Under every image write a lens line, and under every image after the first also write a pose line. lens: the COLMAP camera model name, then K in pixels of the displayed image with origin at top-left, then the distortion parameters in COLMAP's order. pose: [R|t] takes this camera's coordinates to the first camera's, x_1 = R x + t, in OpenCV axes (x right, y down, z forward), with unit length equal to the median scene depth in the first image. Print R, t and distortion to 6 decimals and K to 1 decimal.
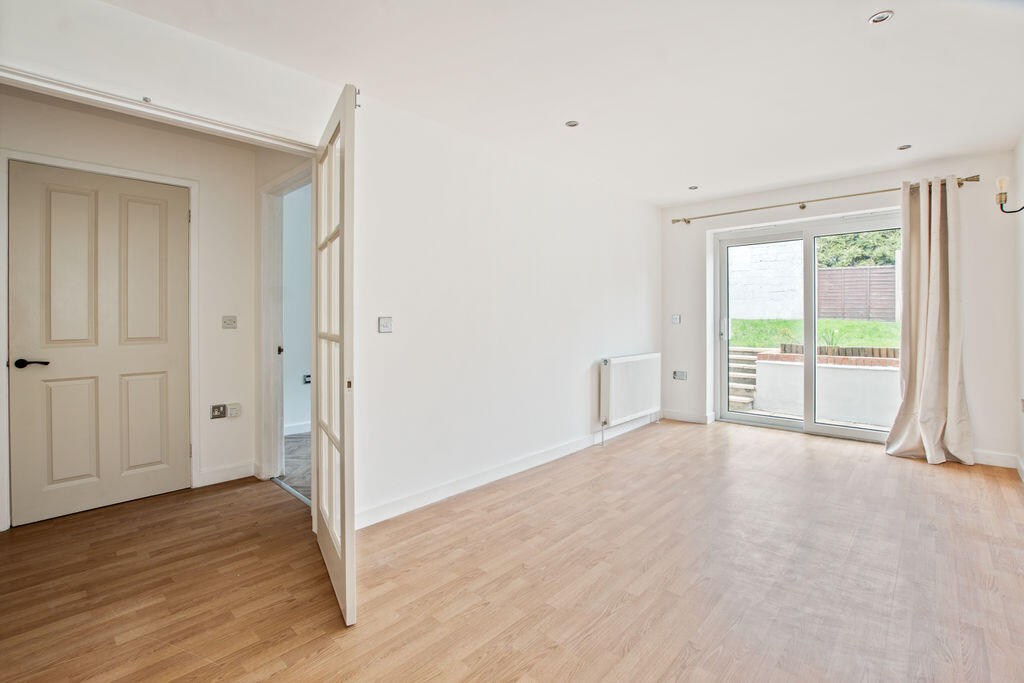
lens RADIAL K [[478.0, 0, 511.8], [0, 478.0, 324.7], [0, 0, 1]] dist [-0.002148, -0.000386]
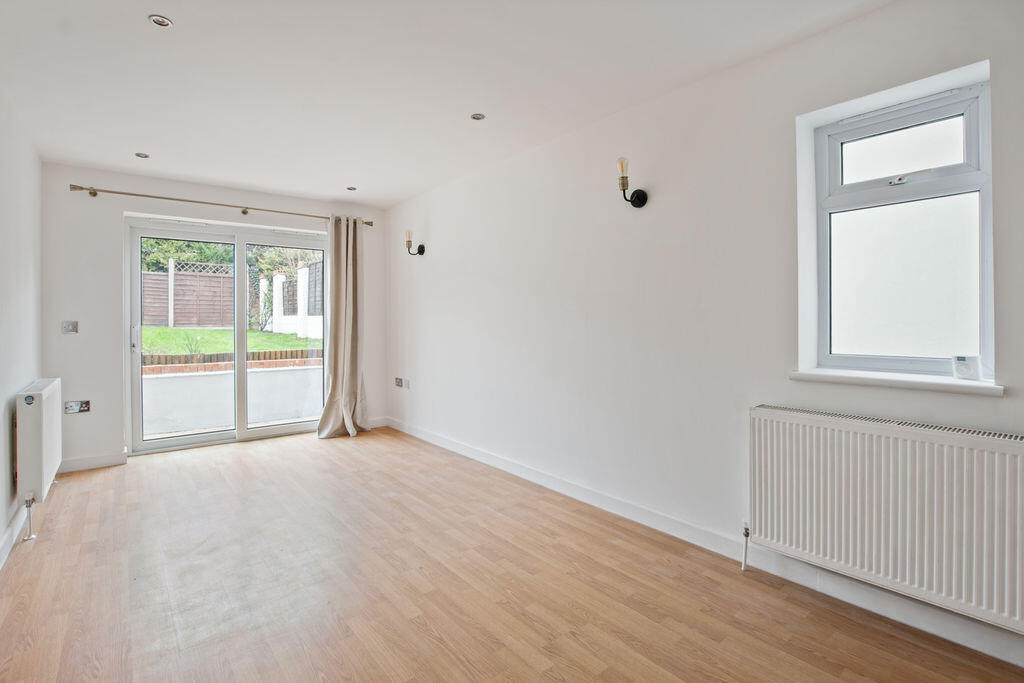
lens RADIAL K [[493.4, 0, 512.6], [0, 493.4, 320.6], [0, 0, 1]] dist [-0.001034, -0.000346]
pose [[0.168104, 0.003319, 0.985764, -0.287903], [0.020482, 0.999767, -0.006859, -0.003132], [-0.985556, 0.021344, 0.167997, 0.270249]]
